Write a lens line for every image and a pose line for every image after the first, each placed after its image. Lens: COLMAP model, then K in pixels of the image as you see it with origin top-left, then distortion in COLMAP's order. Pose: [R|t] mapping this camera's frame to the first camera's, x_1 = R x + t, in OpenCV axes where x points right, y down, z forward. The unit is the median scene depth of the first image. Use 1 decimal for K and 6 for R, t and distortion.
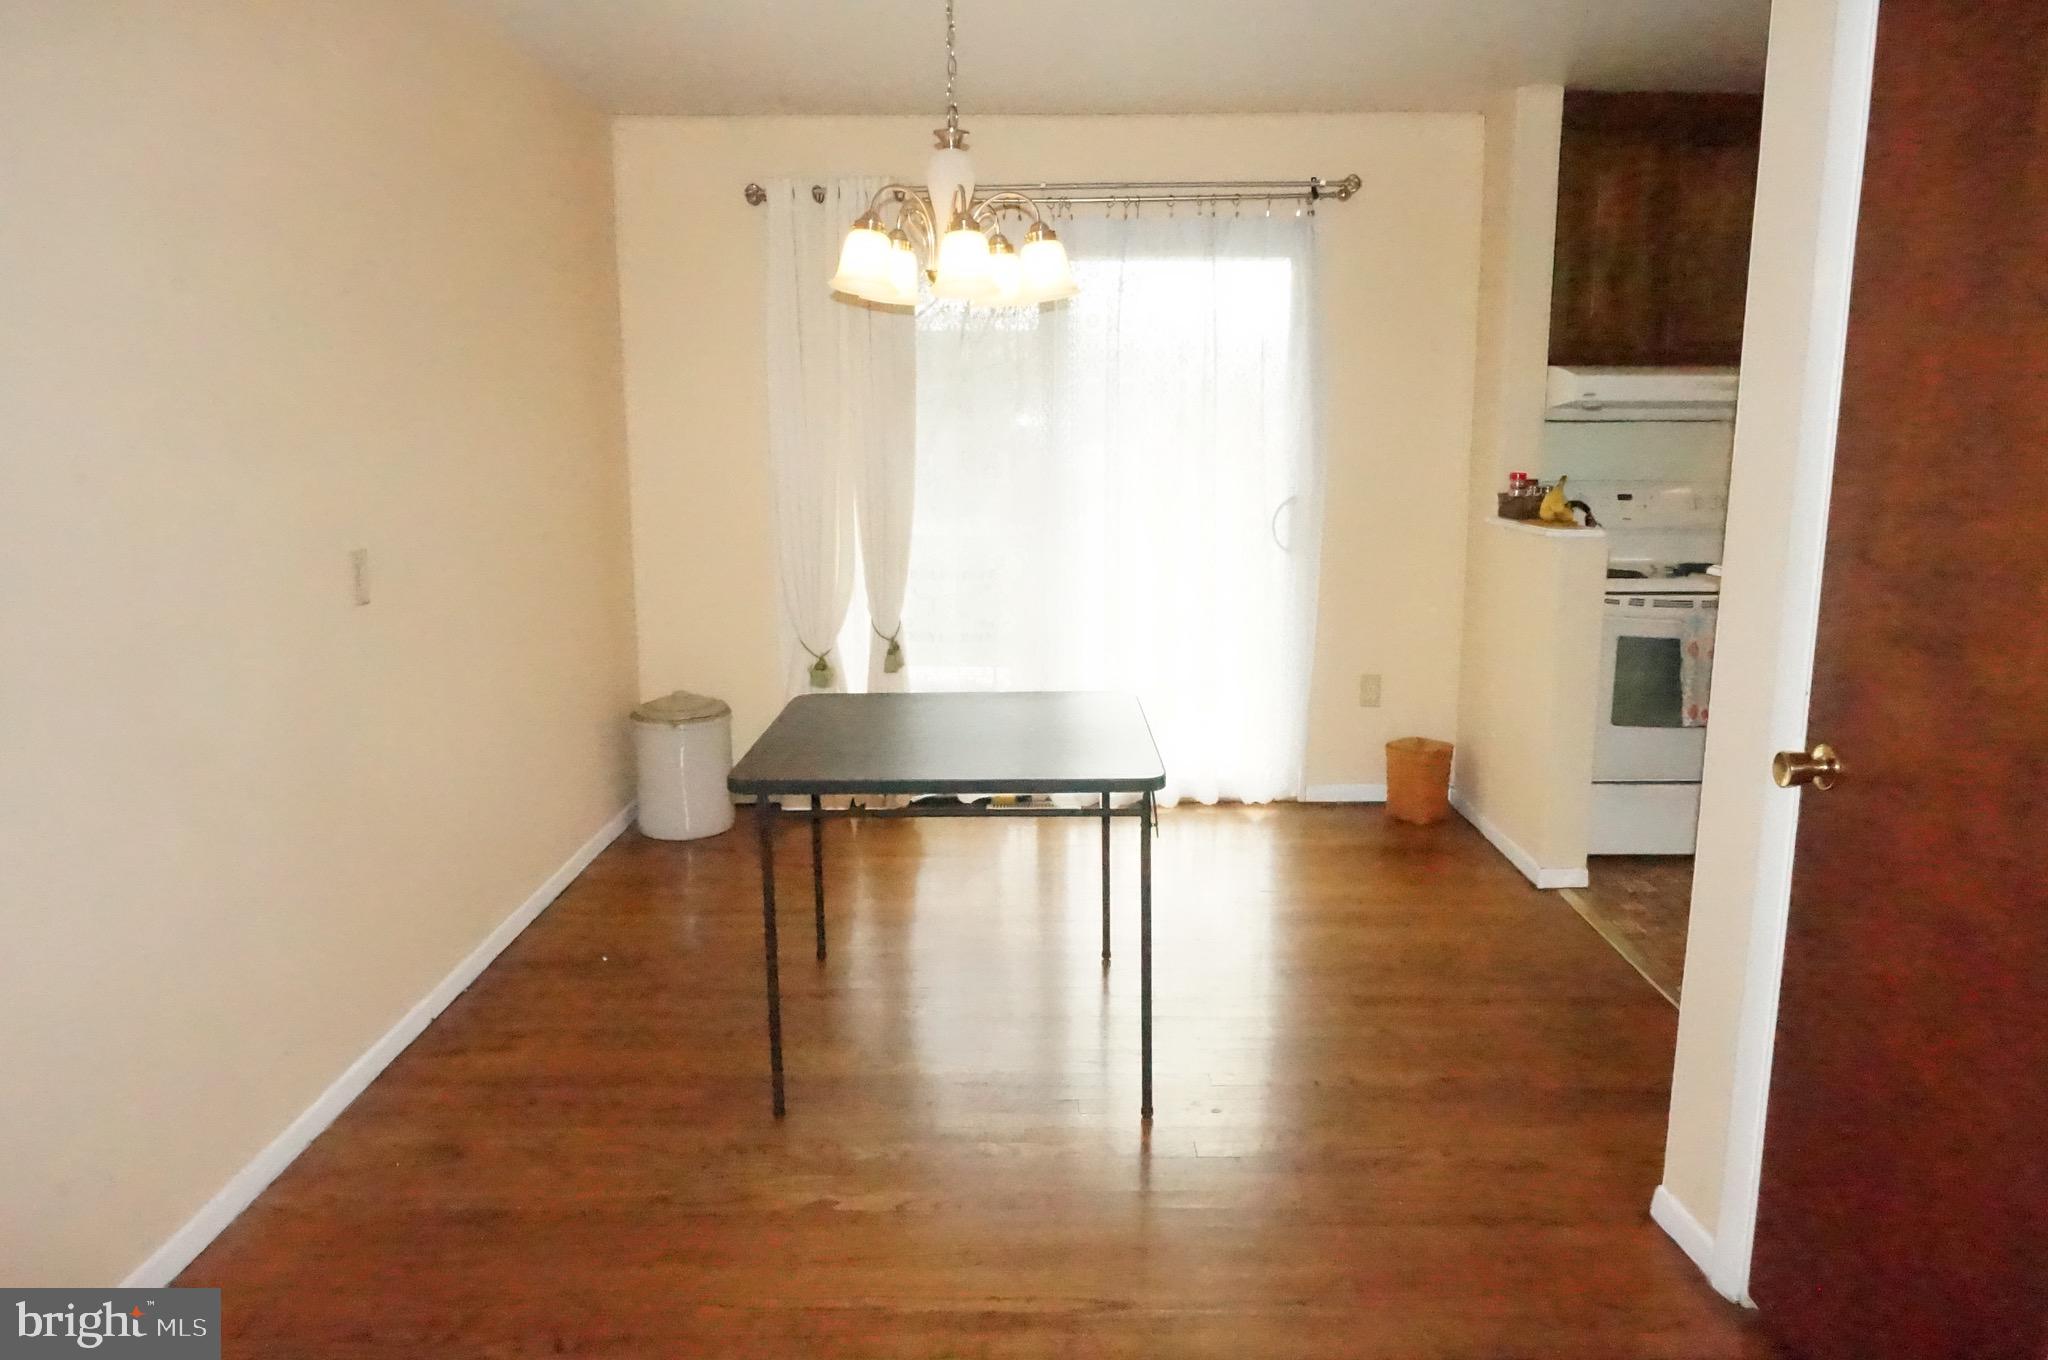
lens RADIAL K [[1413.3, 0, 1024.0], [0, 1413.3, 680.0], [0, 0, 1]] dist [-0.007221, -0.000570]
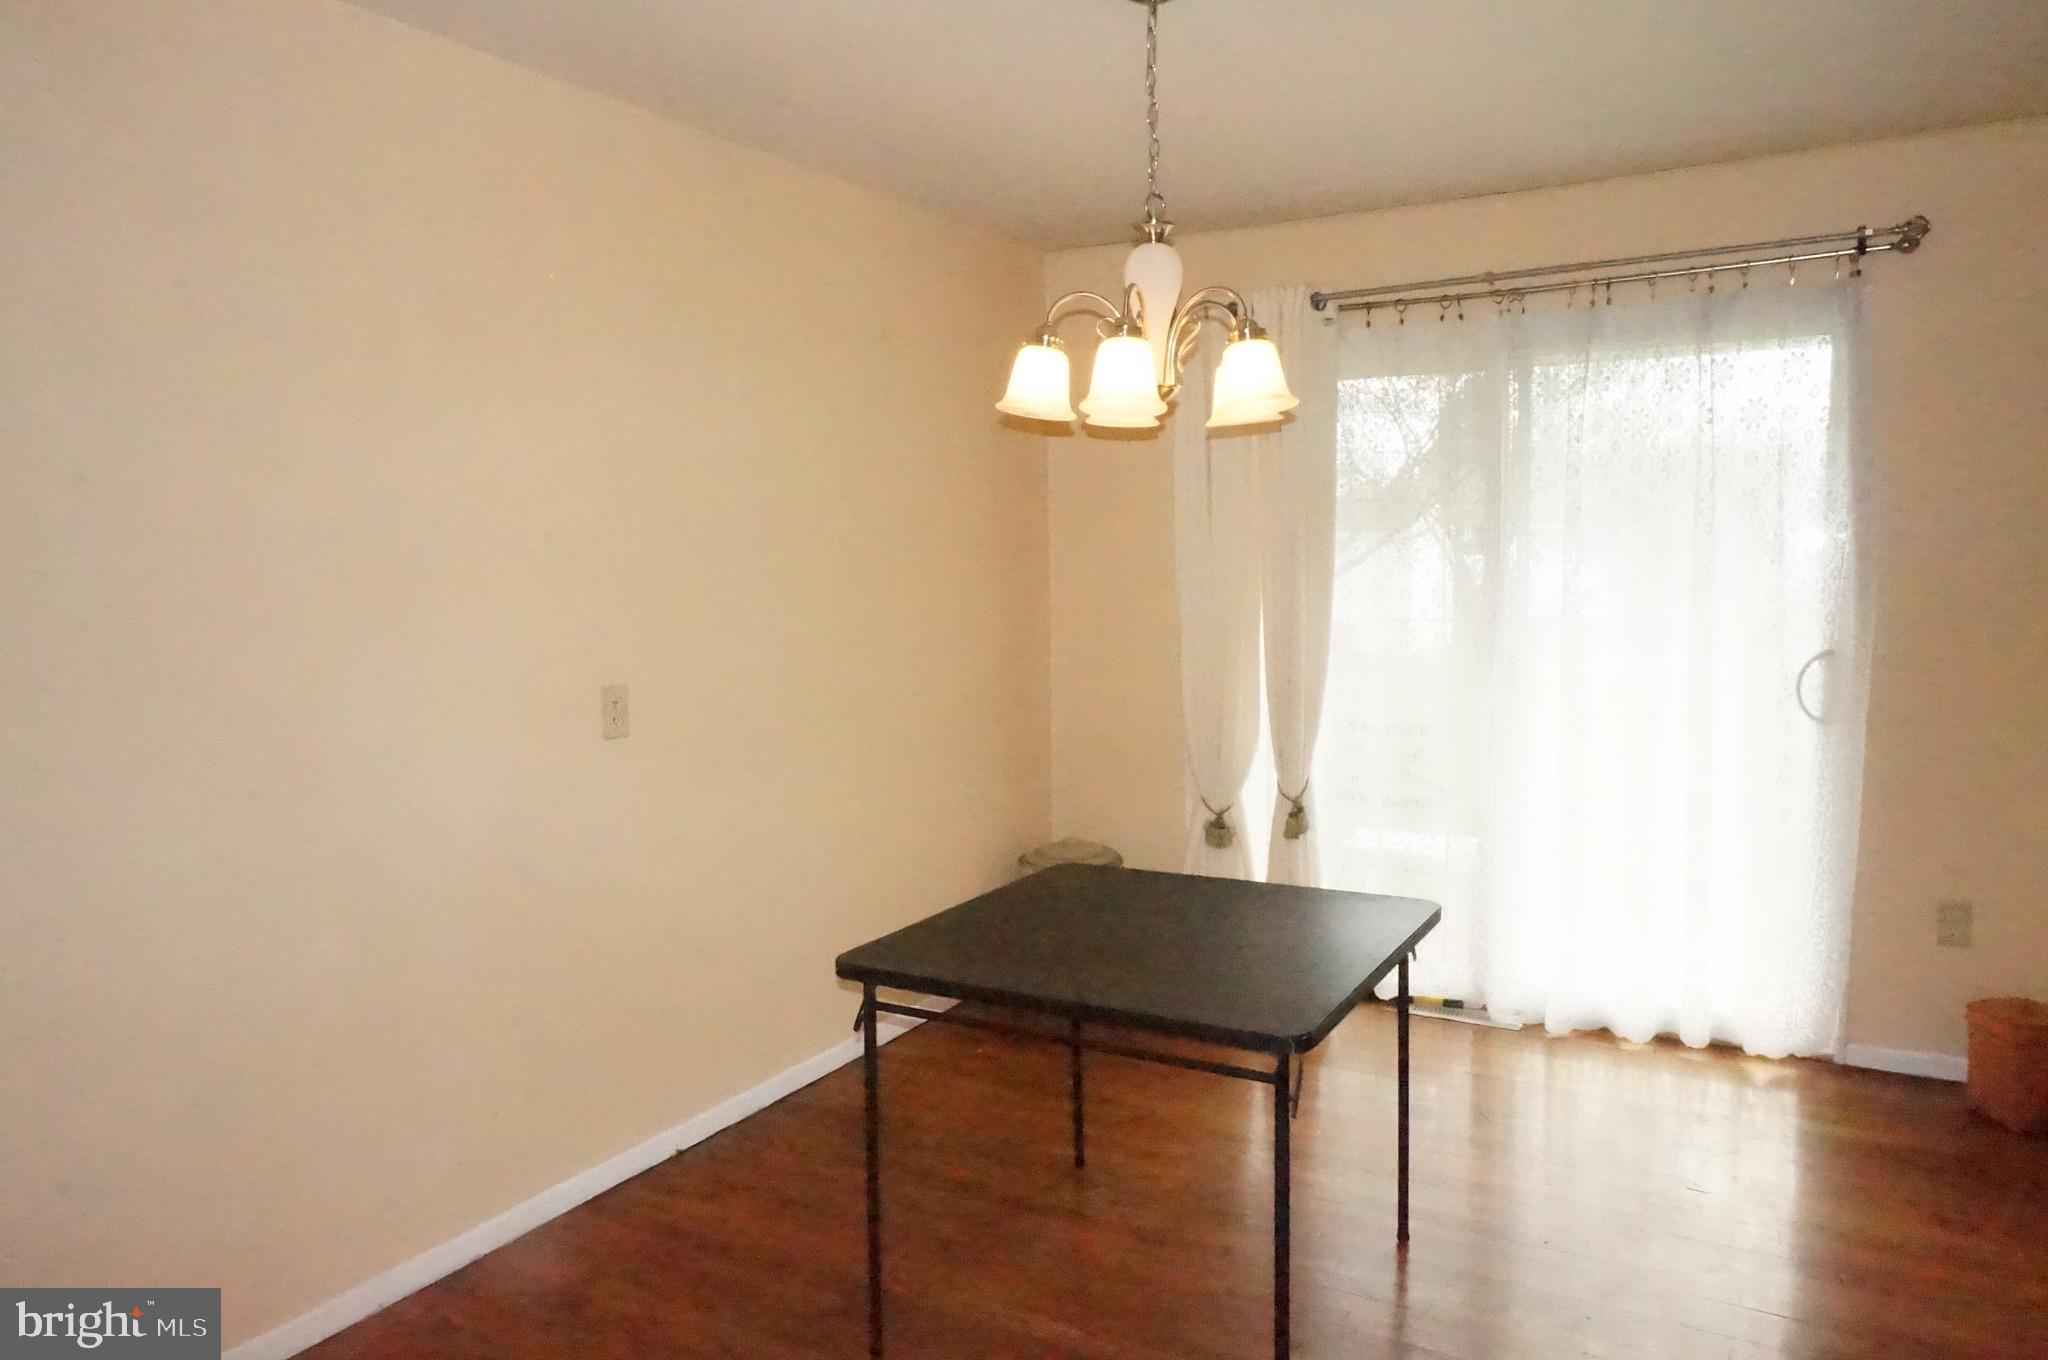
lens RADIAL K [[1386.9, 0, 1018.8], [0, 1386.9, 690.2], [0, 0, 1]] dist [-0.041496, 0.033528]
pose [[0.861154, 0.038565, -0.506880, 0.192317], [-0.077357, 0.995447, -0.055688, -0.035639], [0.502424, 0.087167, 0.860216, 0.167678]]
